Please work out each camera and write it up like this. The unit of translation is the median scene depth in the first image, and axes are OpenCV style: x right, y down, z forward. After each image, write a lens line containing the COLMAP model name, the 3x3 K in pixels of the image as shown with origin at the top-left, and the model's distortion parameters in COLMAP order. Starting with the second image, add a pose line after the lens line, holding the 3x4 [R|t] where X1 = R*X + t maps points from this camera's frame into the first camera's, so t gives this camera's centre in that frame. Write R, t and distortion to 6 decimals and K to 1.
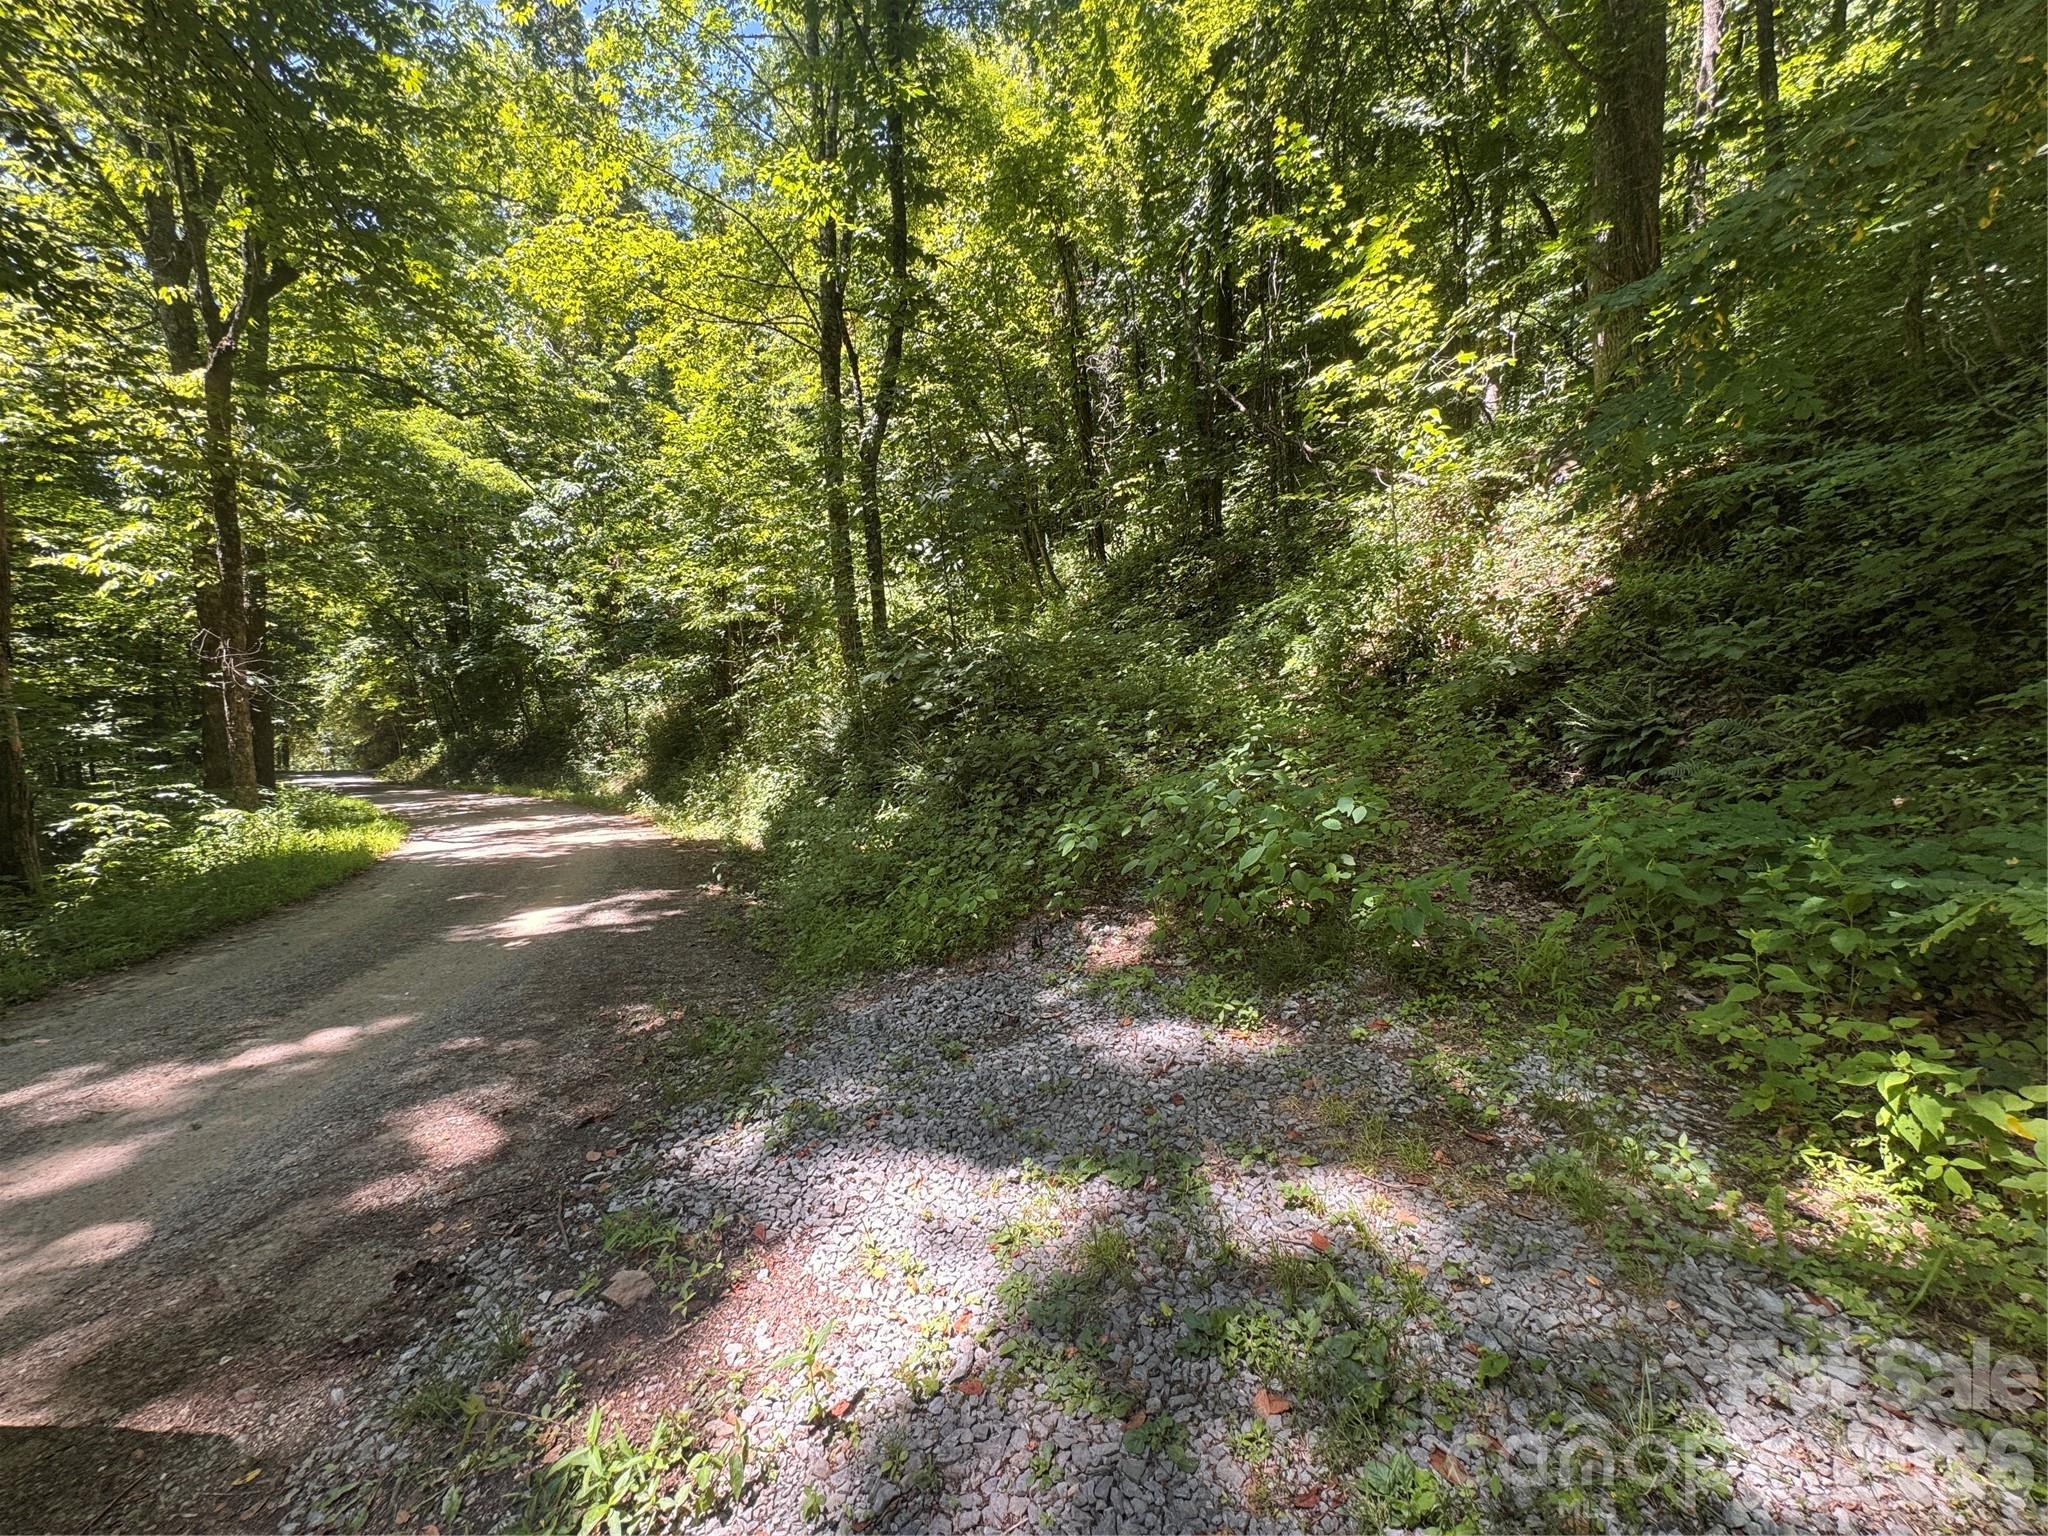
lens RADIAL K [[820.0, 0, 1024.0], [0, 820.0, 768.0], [0, 0, 1]] dist [-0.001633, -0.000351]
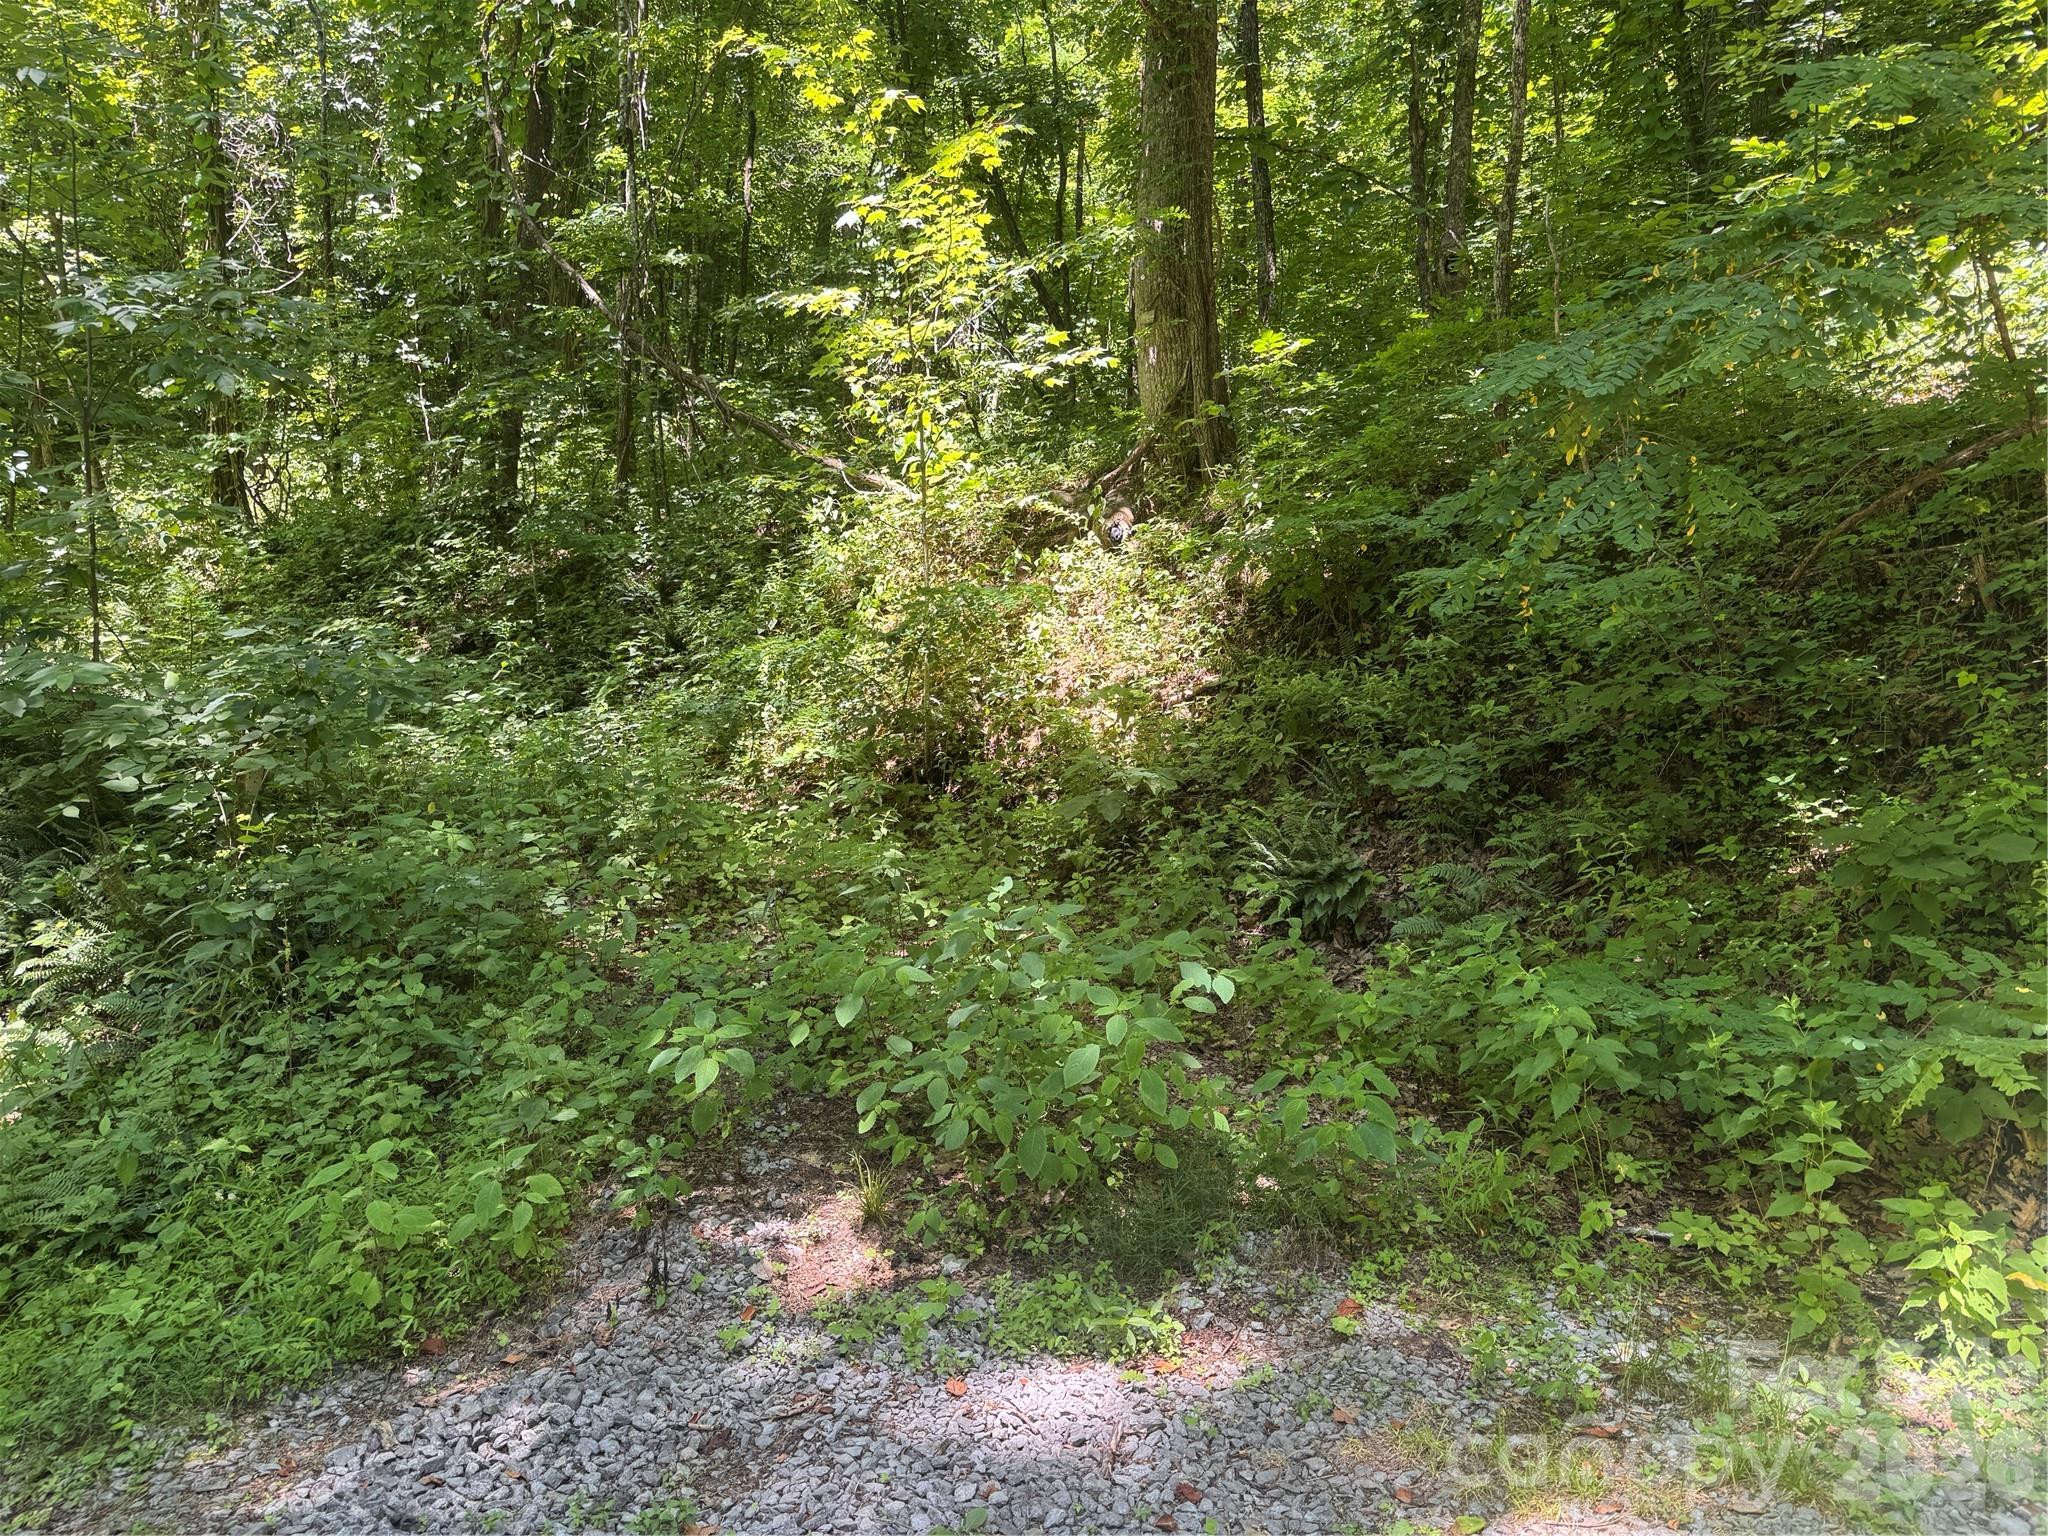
lens RADIAL K [[1451.0, 0, 1024.0], [0, 1451.0, 768.0], [0, 0, 1]] dist [0.030991, -0.000398]
pose [[0.771668, 0.076394, 0.631421, -0.256932], [0.001520, 0.992536, -0.121942, 0.014697], [-0.636023, 0.095059, 0.765793, 0.113654]]
